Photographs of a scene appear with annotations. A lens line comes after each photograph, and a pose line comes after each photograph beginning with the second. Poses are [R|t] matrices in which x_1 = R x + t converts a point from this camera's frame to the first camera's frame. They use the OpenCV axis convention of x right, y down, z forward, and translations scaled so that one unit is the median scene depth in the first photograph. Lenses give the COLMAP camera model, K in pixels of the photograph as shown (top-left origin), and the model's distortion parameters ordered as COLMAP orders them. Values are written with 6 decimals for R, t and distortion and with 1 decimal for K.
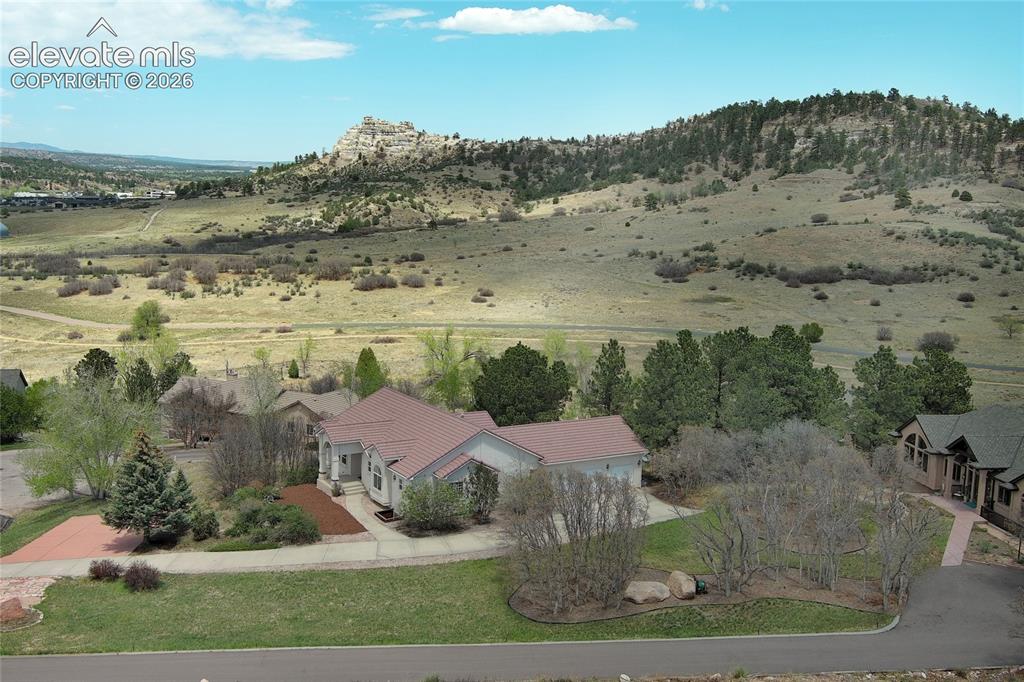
lens RADIAL K [[1810.4, 0, 512.0], [0, 1810.4, 341.0], [0, 0, 1]] dist [0.214291, -2.083997]
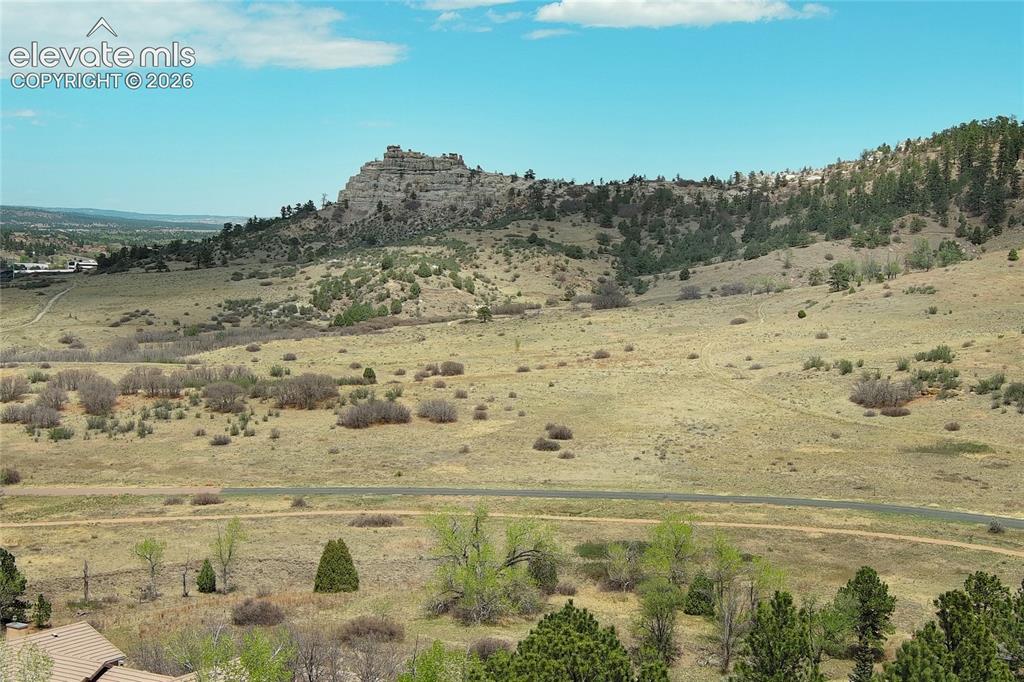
lens RADIAL K [[1810.4, 0, 512.0], [0, 1810.4, 341.0], [0, 0, 1]] dist [0.214291, -2.083997]
pose [[0.996513, 0.002999, -0.083381, 0.017502], [-0.006205, 0.999250, -0.038216, -0.030842], [0.083204, 0.038600, 0.995785, 0.377471]]
